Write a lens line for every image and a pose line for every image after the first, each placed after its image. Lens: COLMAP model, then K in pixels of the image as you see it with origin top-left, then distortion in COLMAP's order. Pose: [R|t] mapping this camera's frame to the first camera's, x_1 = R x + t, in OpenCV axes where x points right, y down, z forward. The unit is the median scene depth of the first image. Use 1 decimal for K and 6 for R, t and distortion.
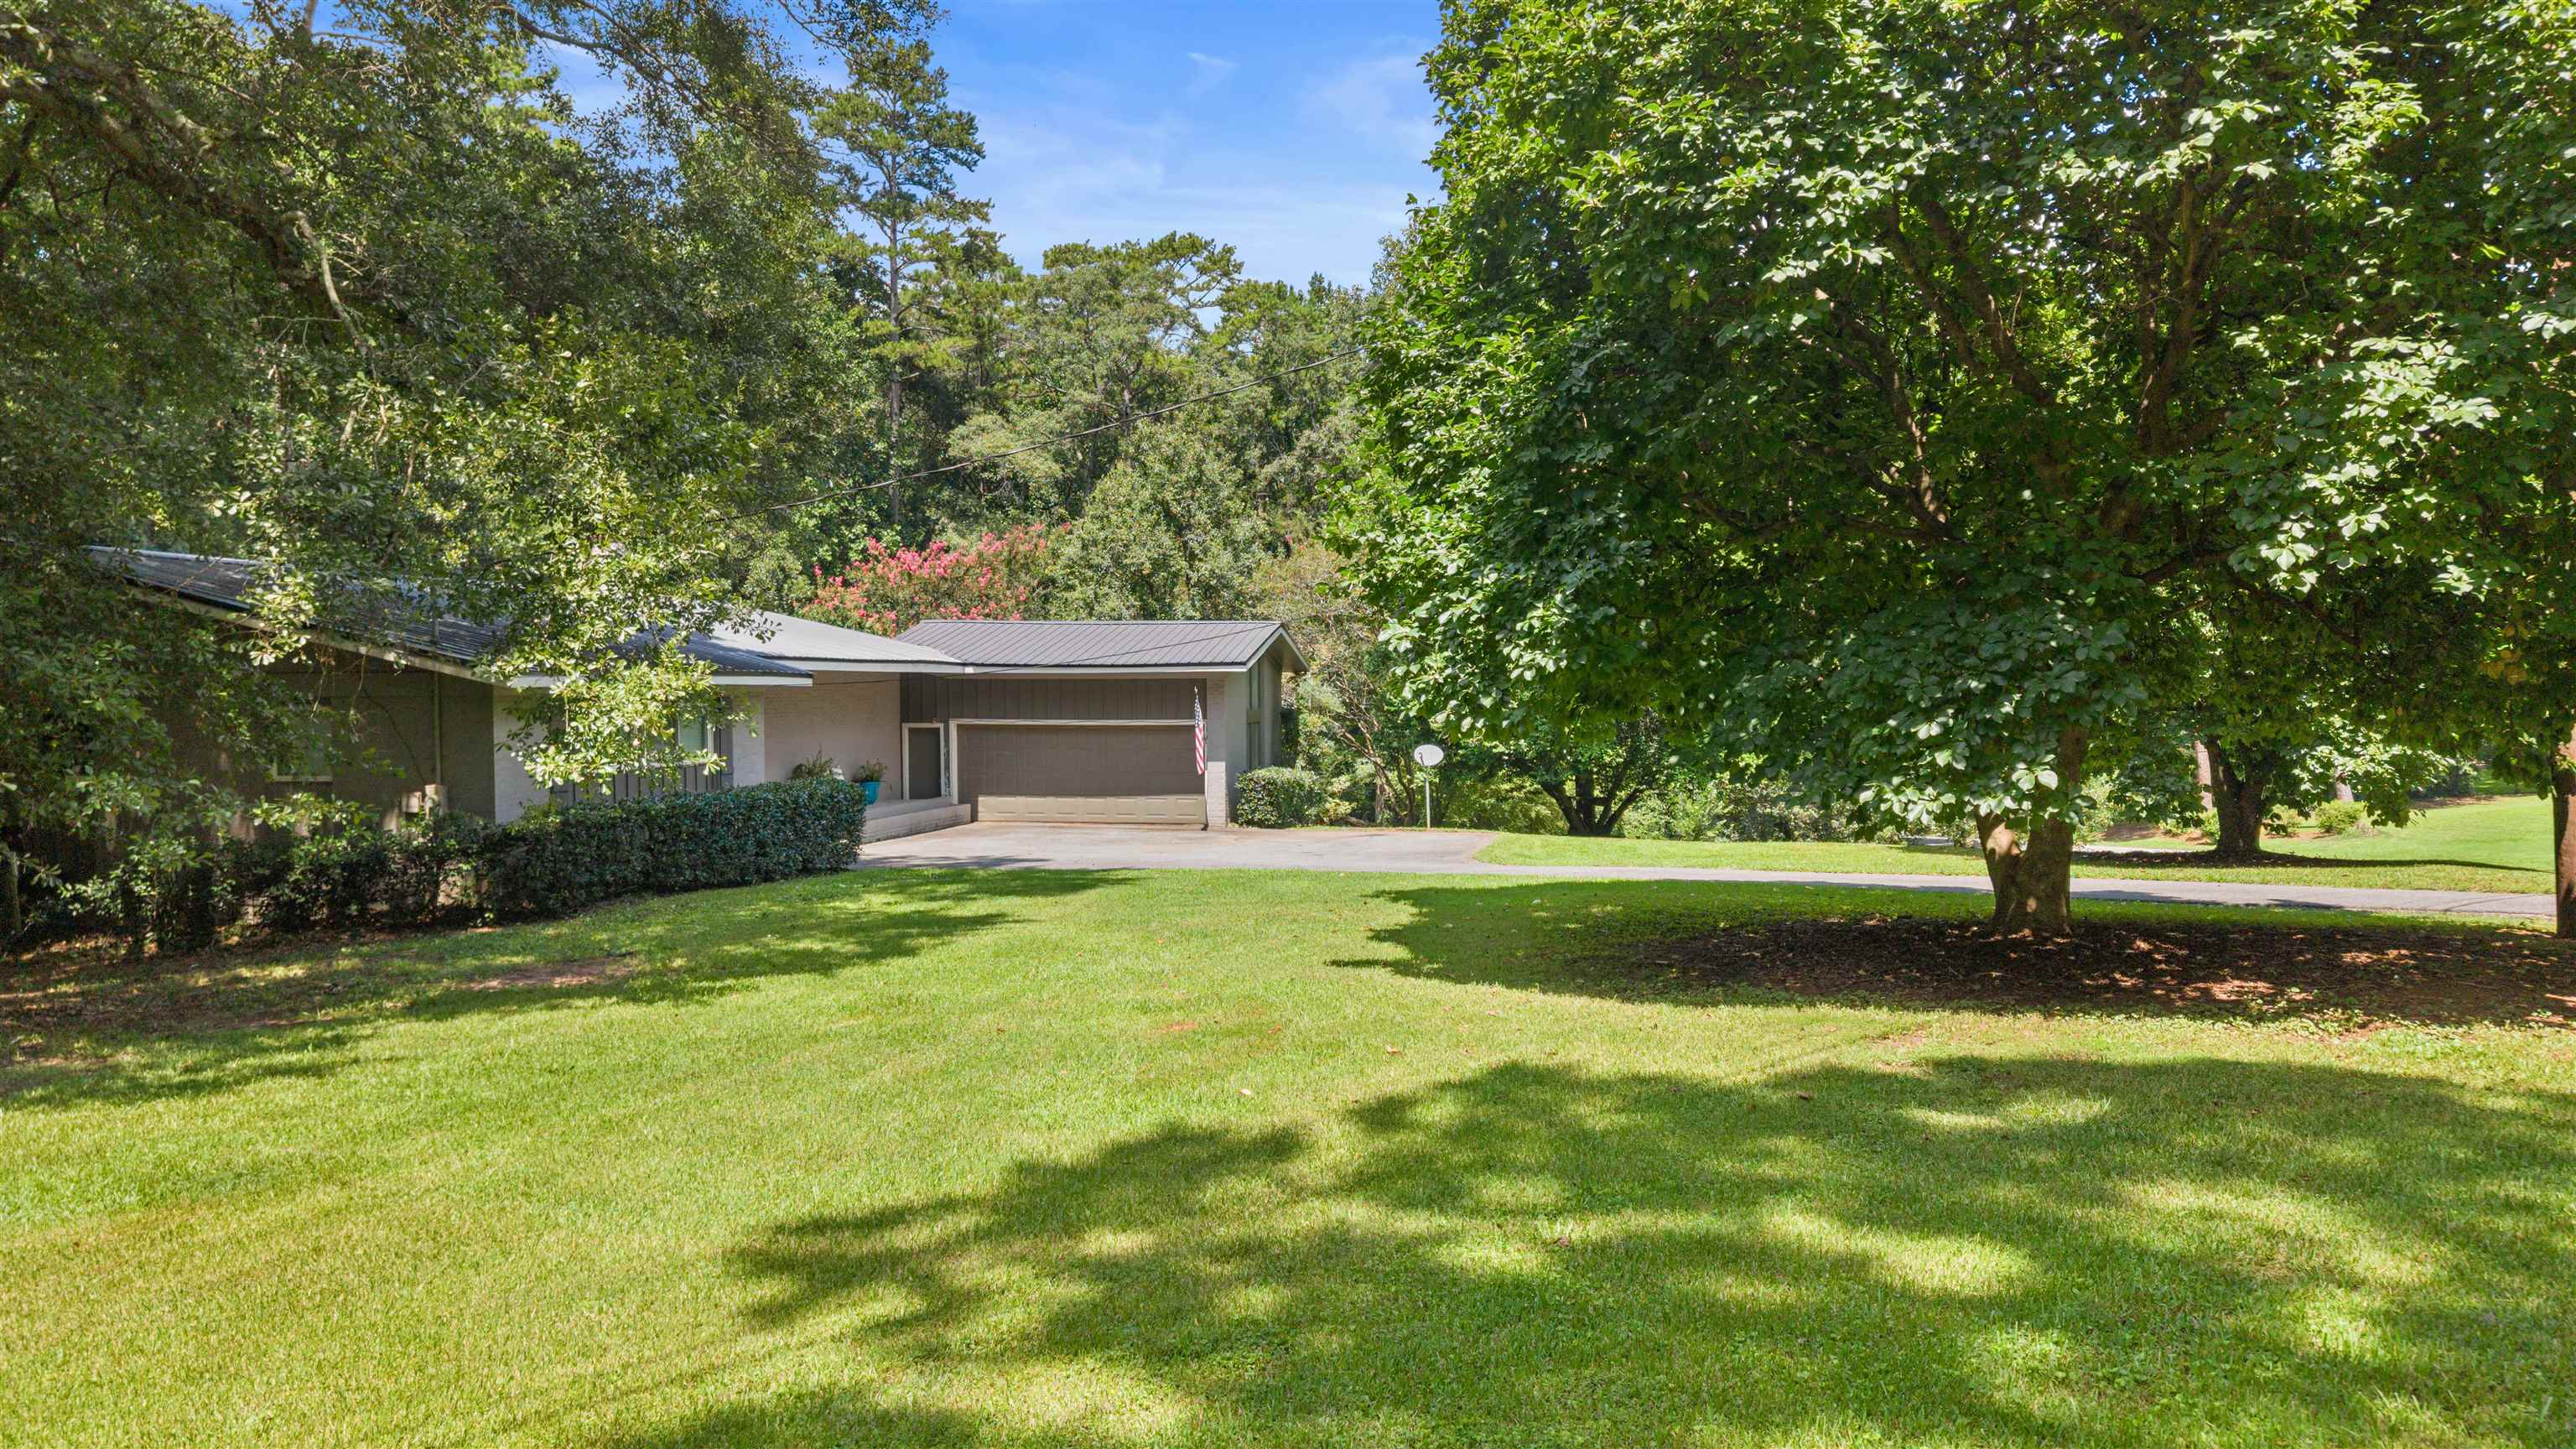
lens RADIAL K [[1678.1, 0, 1287.9], [0, 1678.1, 765.3], [0, 0, 1]] dist [0.001850, 0.000252]
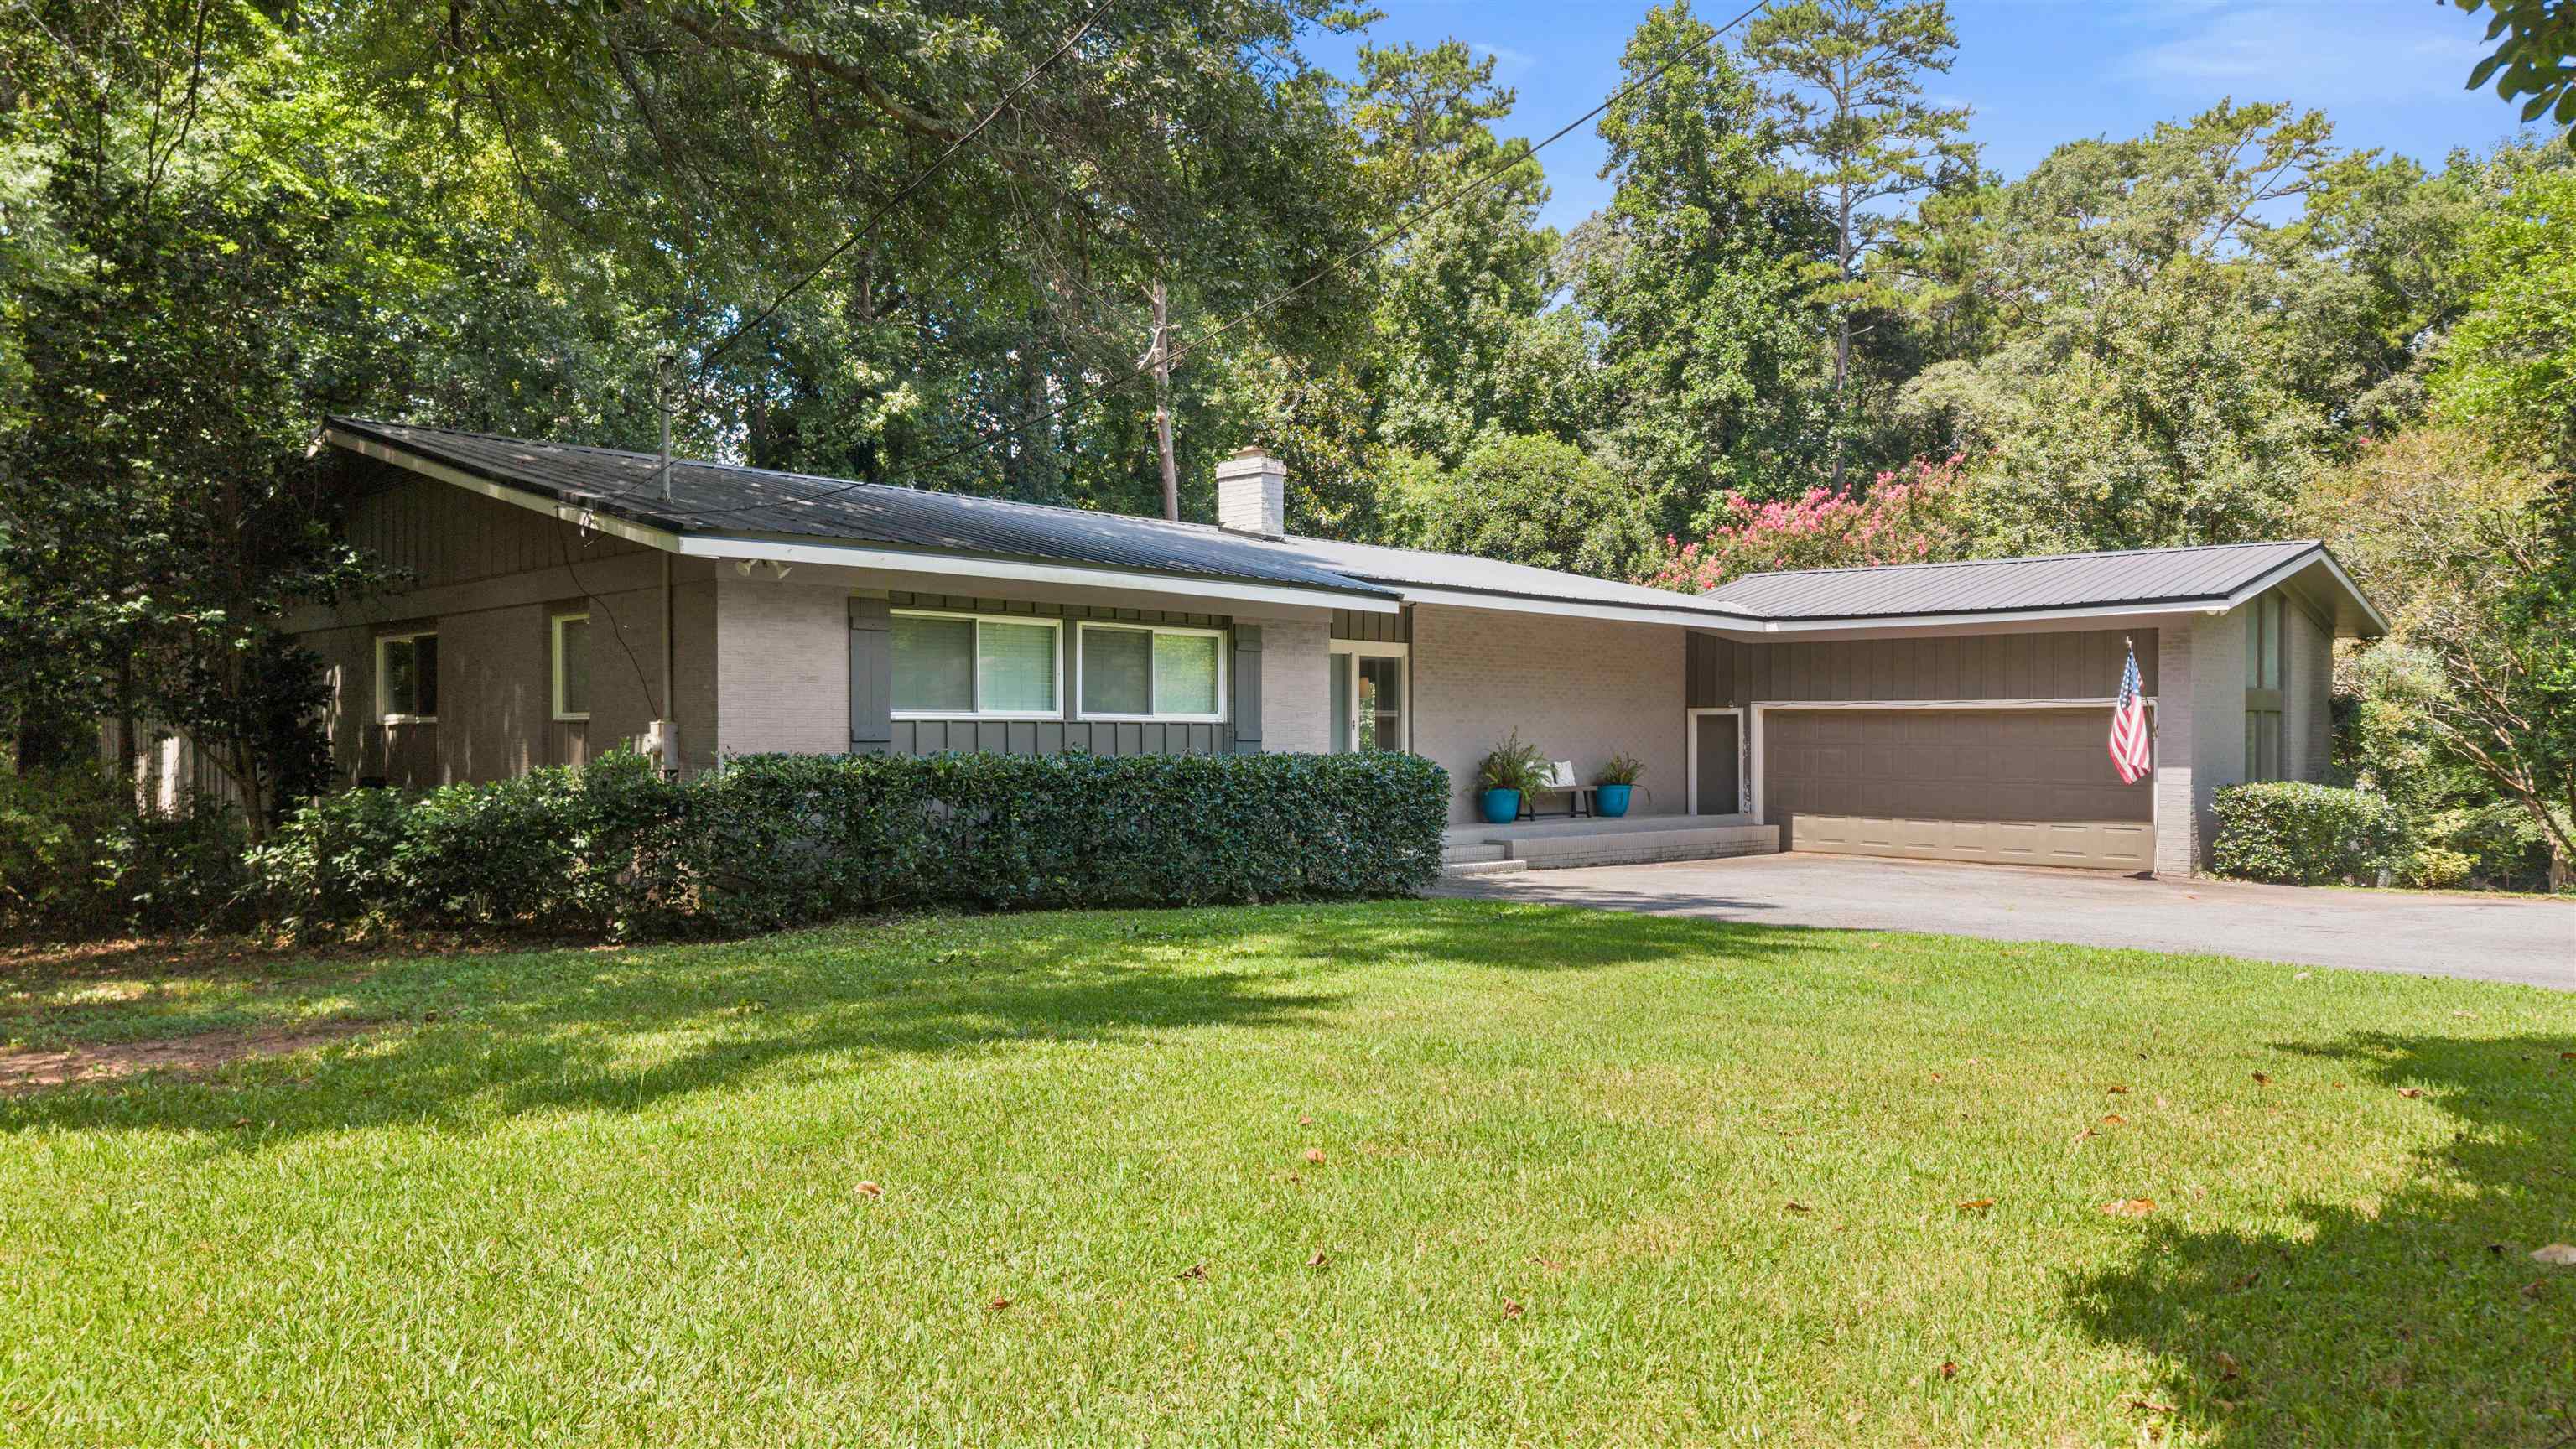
lens RADIAL K [[1678.1, 0, 1287.9], [0, 1678.1, 765.3], [0, 0, 1]] dist [0.001850, 0.000252]
pose [[0.824879, 0.015823, -0.565088, 0.027064], [-0.030586, 0.999393, -0.016663, 0.013120], [0.564481, 0.031029, 0.824863, 0.256910]]
